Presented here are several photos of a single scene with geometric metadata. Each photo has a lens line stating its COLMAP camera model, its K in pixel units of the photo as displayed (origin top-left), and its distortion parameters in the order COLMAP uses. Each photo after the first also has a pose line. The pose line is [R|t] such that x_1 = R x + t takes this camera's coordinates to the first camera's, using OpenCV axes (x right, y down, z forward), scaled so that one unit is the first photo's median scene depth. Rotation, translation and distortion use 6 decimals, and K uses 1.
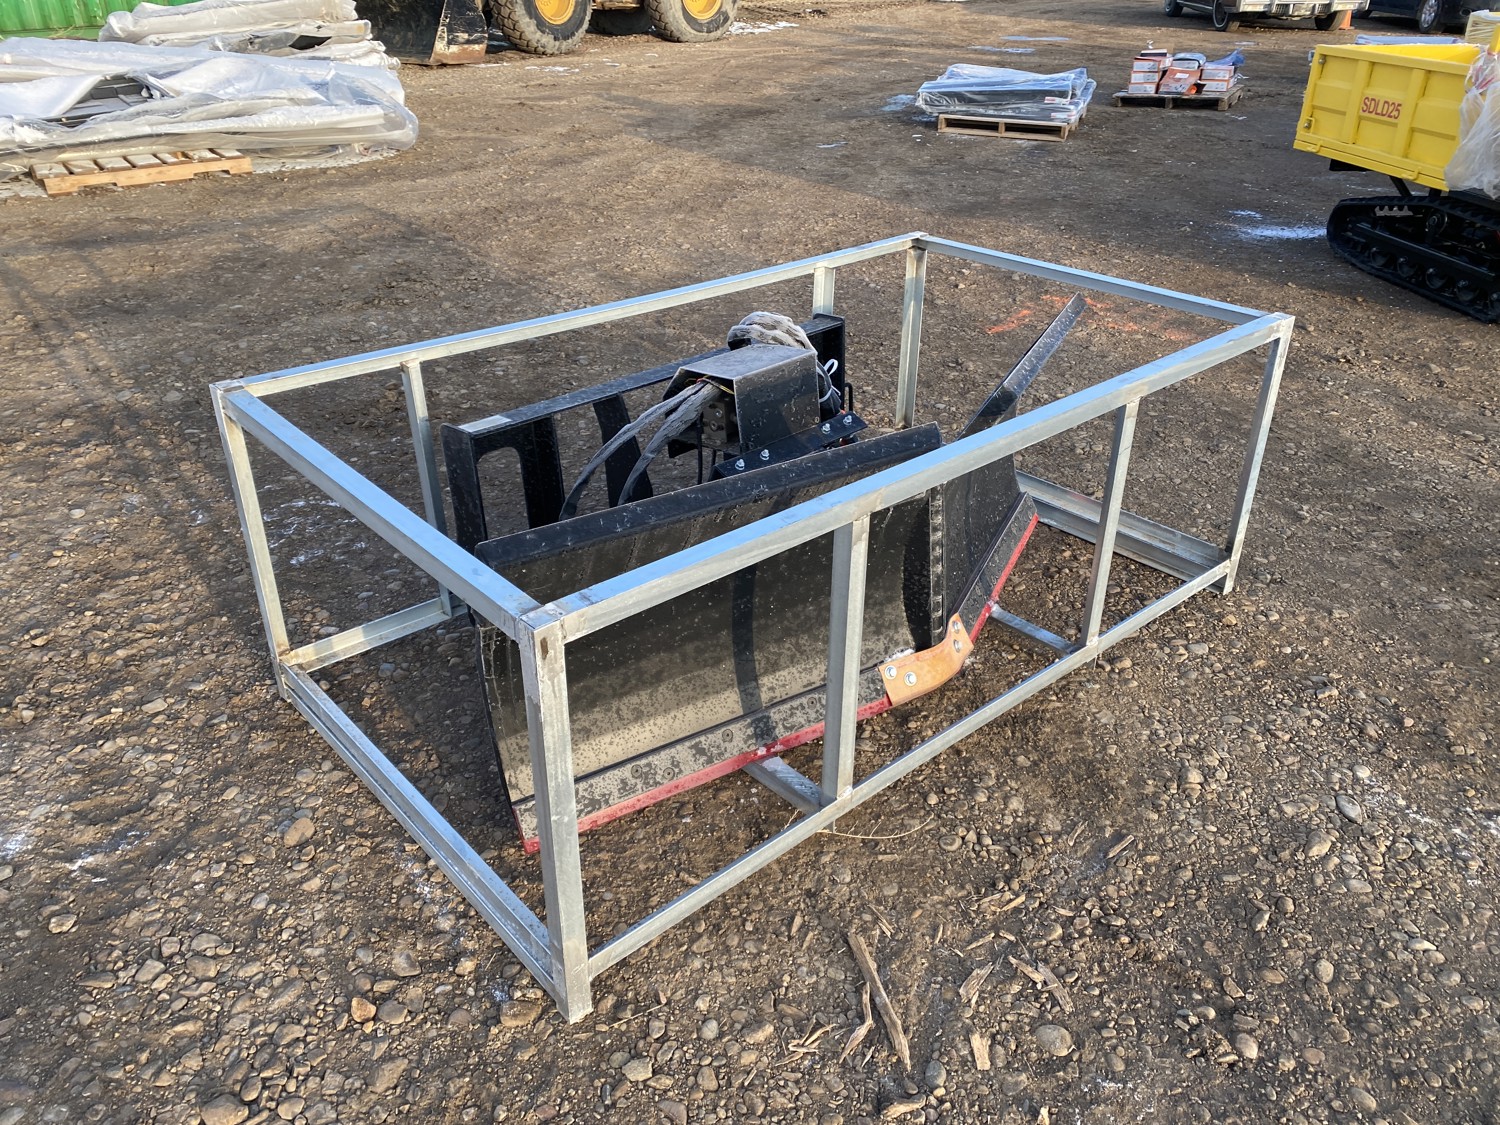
lens RADIAL K [[1122.6, 0, 753.0], [0, 1122.6, 567.9], [0, 0, 1]] dist [0.024897, -0.037097]
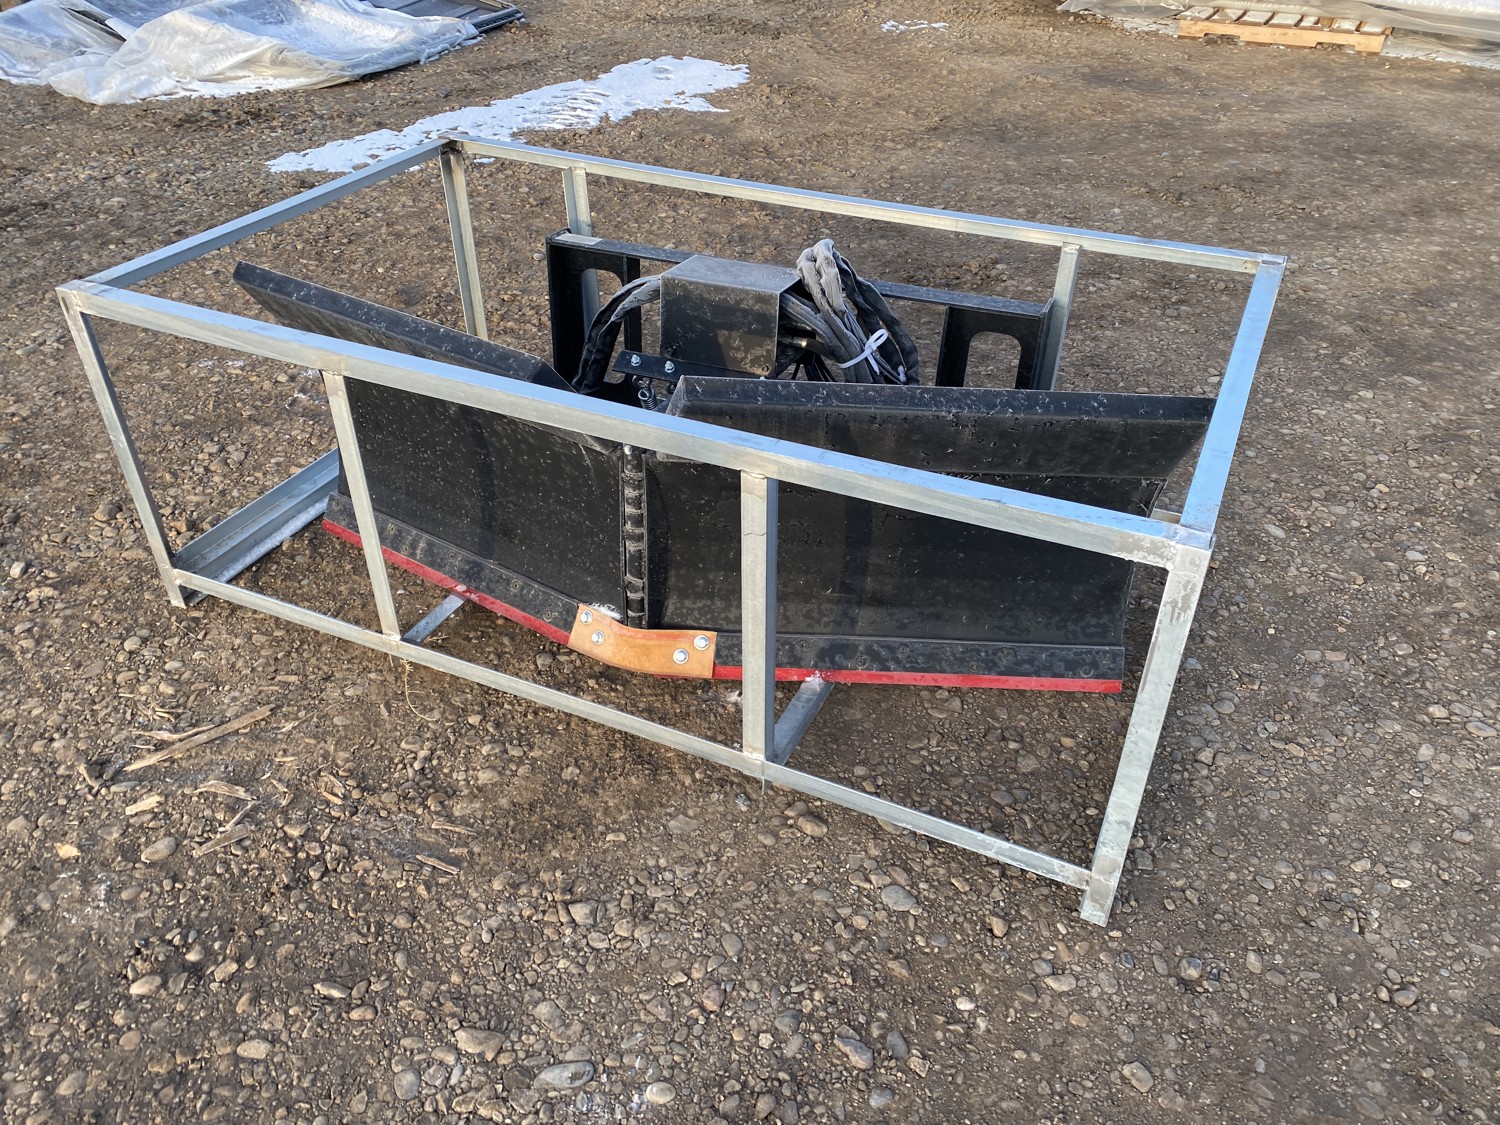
lens RADIAL K [[1122.6, 0, 749.0], [0, 1122.6, 557.1], [0, 0, 1]] dist [0.024897, -0.037097]
pose [[0.412609, 0.524223, -0.744946, 1.024514], [-0.450844, 0.828140, 0.333054, -0.386678], [0.791513, 0.198433, 0.578041, 0.665205]]
